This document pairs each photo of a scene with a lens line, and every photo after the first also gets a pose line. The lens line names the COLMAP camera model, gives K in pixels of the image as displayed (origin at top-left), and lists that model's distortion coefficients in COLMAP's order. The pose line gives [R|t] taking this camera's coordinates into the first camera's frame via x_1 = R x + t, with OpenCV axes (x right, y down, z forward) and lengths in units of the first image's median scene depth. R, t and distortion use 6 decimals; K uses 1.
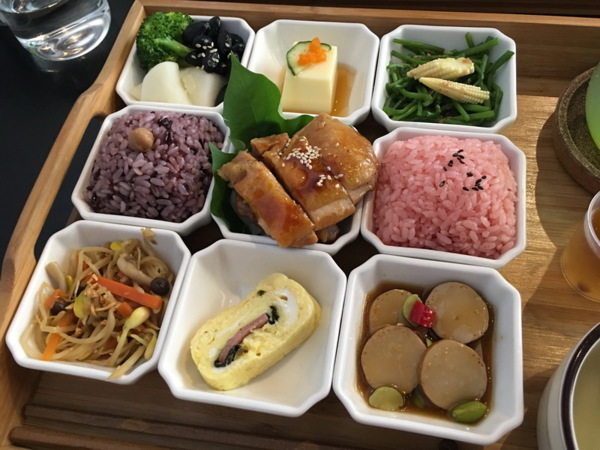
lens RADIAL K [[539.0, 0, 296.5], [0, 539.0, 237.0], [0, 0, 1]] dist [0.066124, -0.130835]
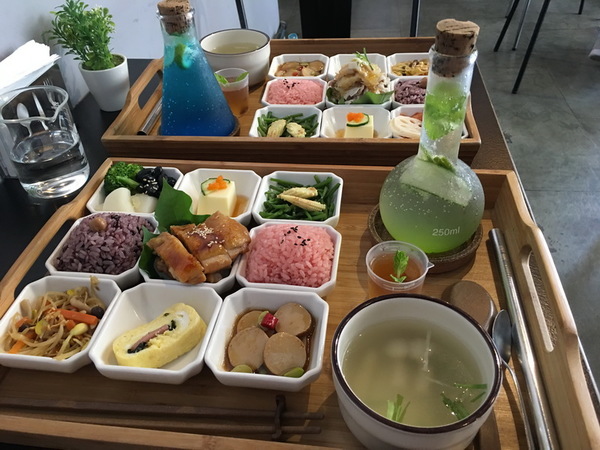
lens RADIAL K [[539.0, 0, 302.6], [0, 539.0, 221.6], [0, 0, 1]] dist [0.066124, -0.130835]
pose [[0.997926, 0.009878, 0.063615, 0.202431], [0.016022, 0.918955, -0.394037, 0.440901], [-0.062352, 0.394239, 0.916890, -0.476070]]
